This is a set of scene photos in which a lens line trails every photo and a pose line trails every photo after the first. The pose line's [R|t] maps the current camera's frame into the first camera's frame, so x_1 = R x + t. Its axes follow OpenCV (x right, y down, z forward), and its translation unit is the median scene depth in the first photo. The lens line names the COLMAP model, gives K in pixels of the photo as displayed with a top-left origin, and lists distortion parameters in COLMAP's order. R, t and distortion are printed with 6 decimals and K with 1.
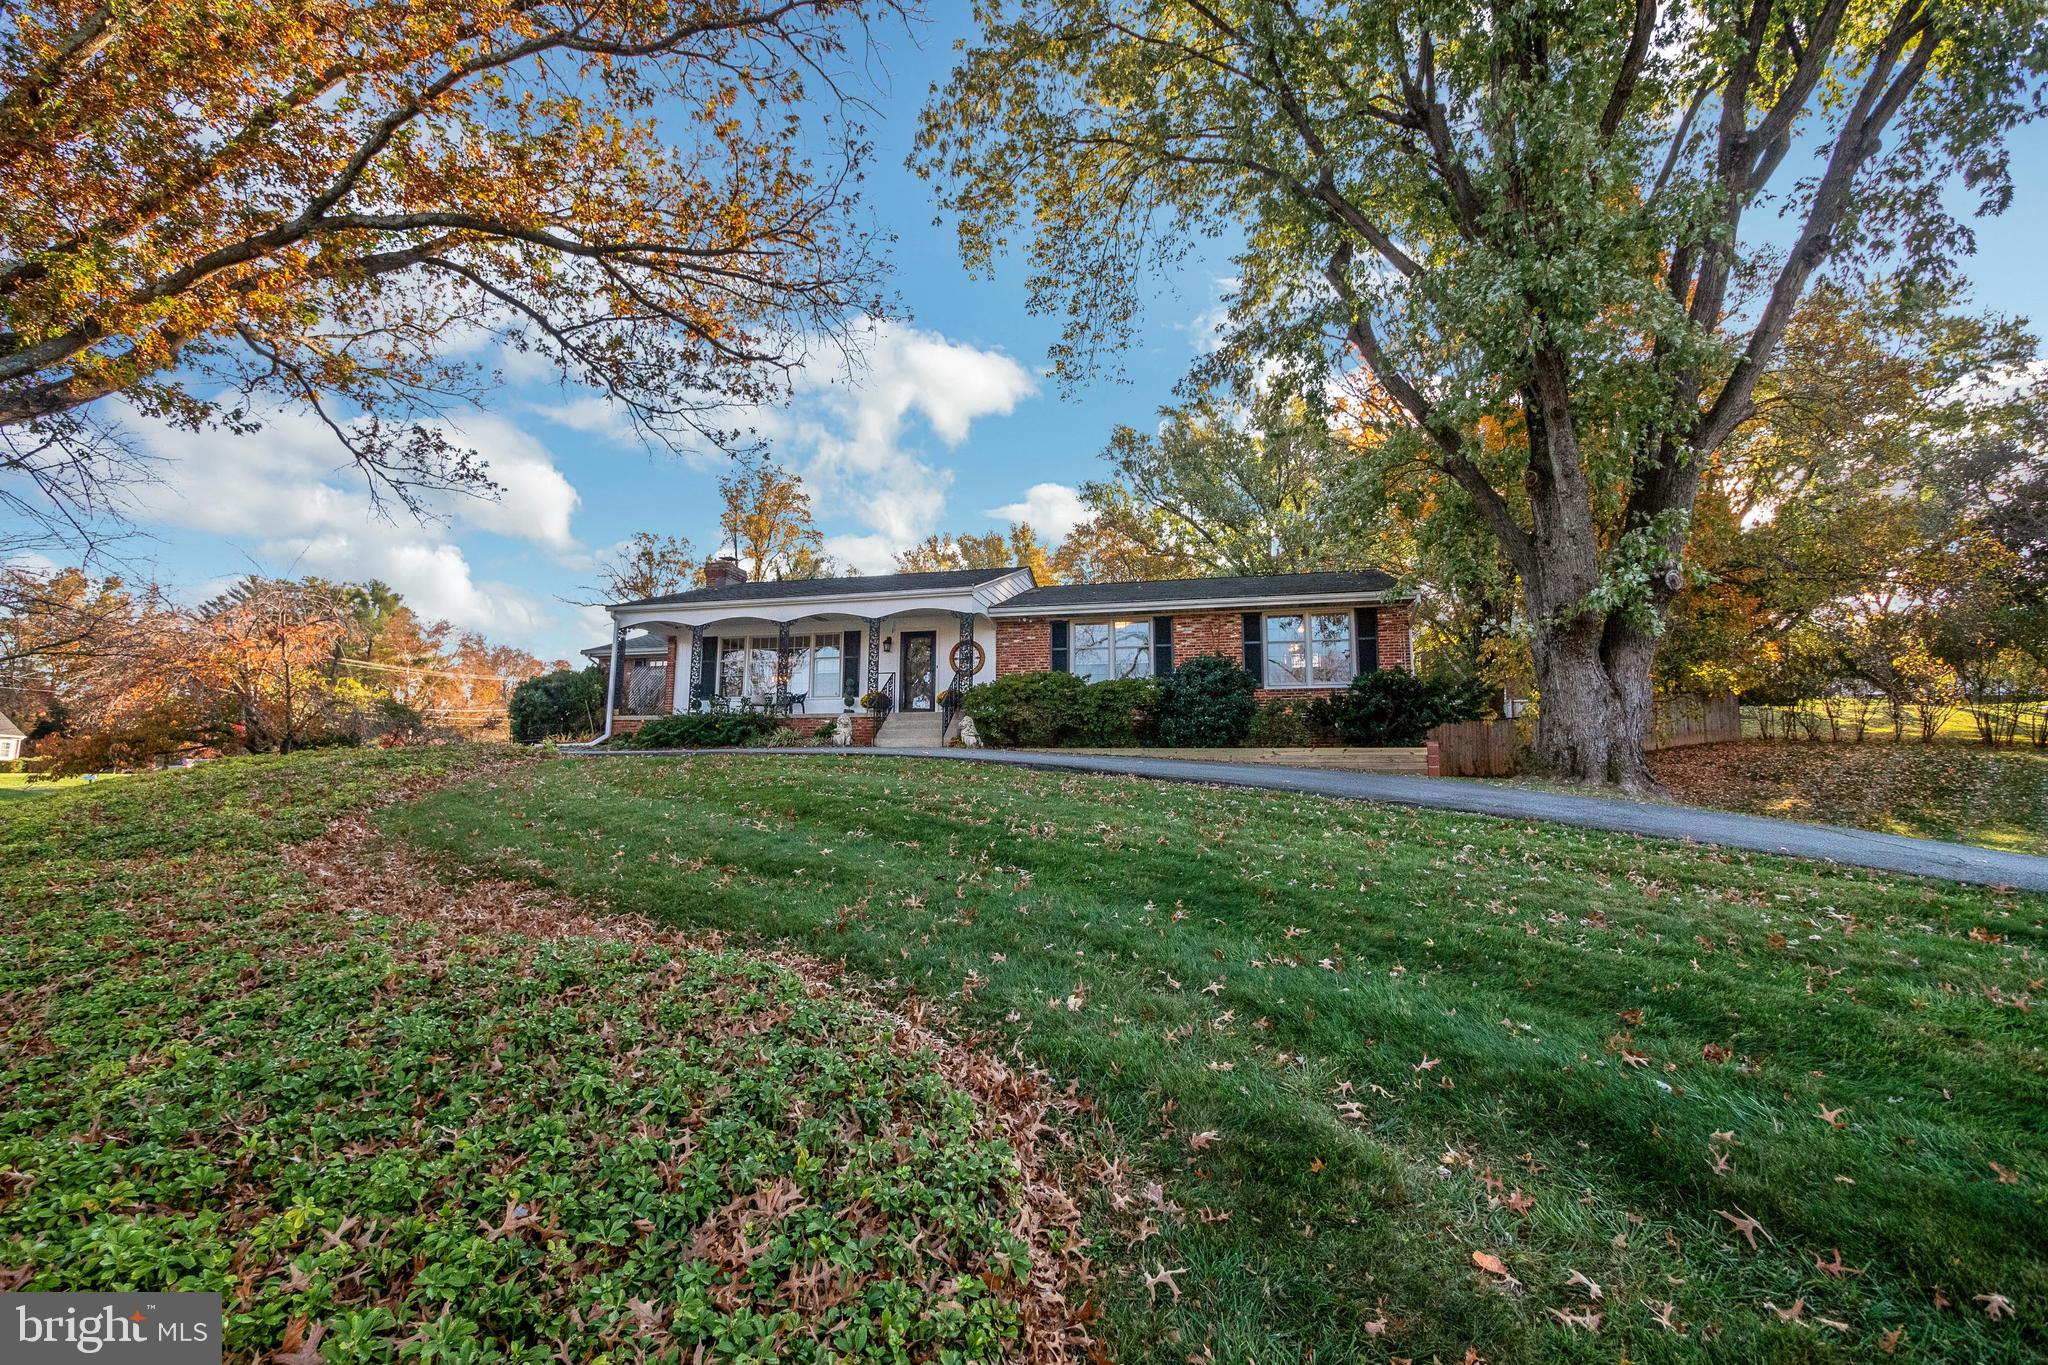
lens RADIAL K [[820.3, 0, 1024.0], [0, 820.3, 682.5], [0, 0, 1]] dist [-0.000150, -0.000001]
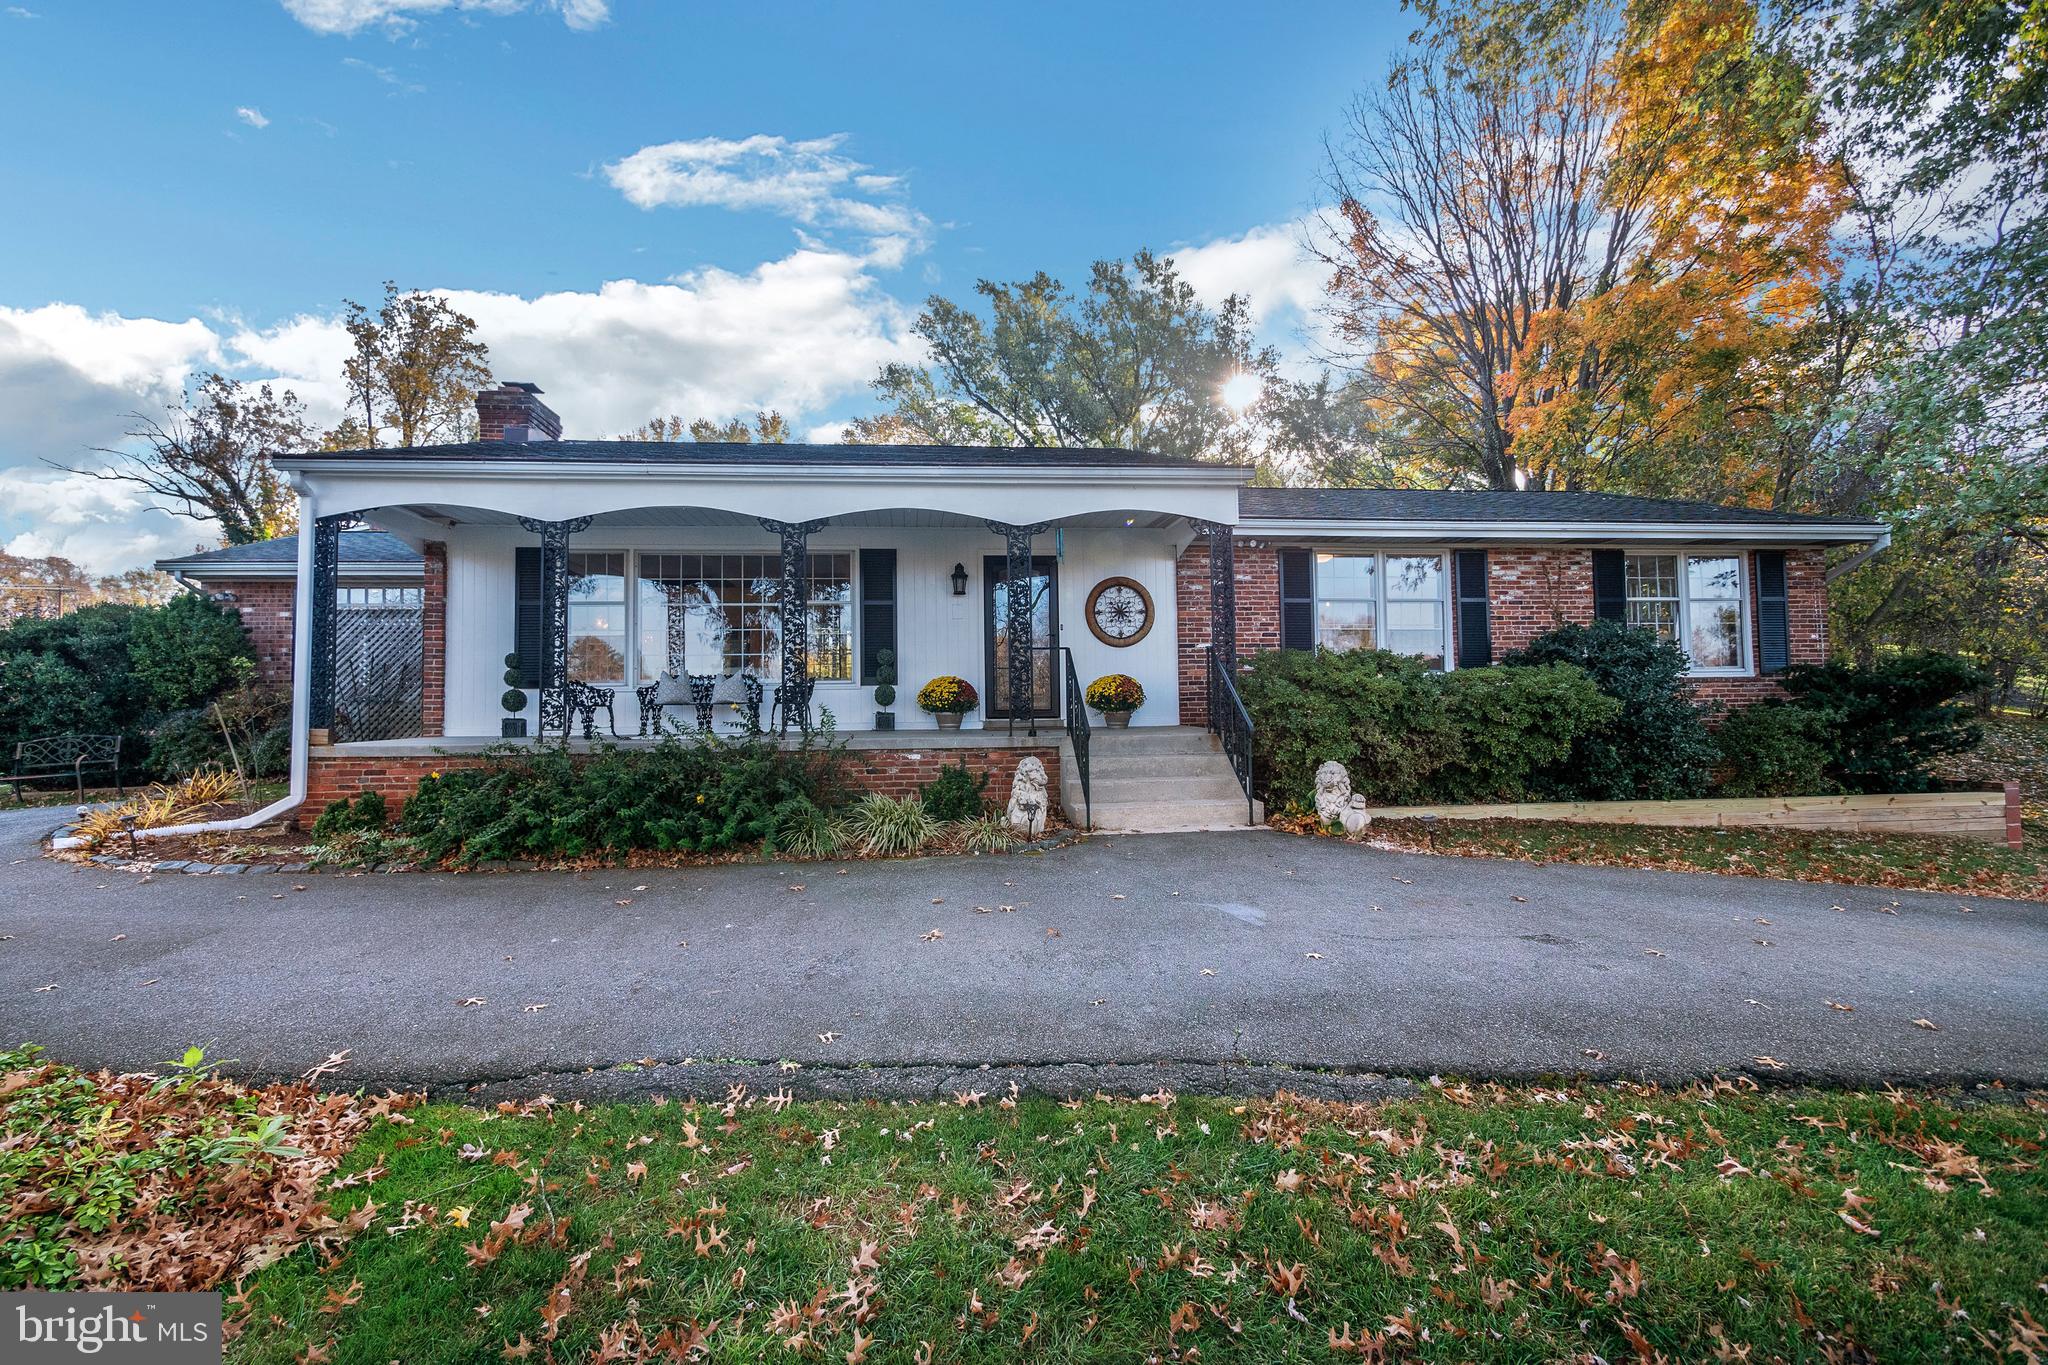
lens RADIAL K [[868.8, 0, 1024.0], [0, 868.8, 682.5], [0, 0, 1]] dist [0.001488, 0.000043]
pose [[0.949108, -0.004341, 0.314922, -0.293844], [-0.023087, 0.996256, 0.083315, -0.029021], [-0.314104, -0.086345, 0.945454, 0.482368]]
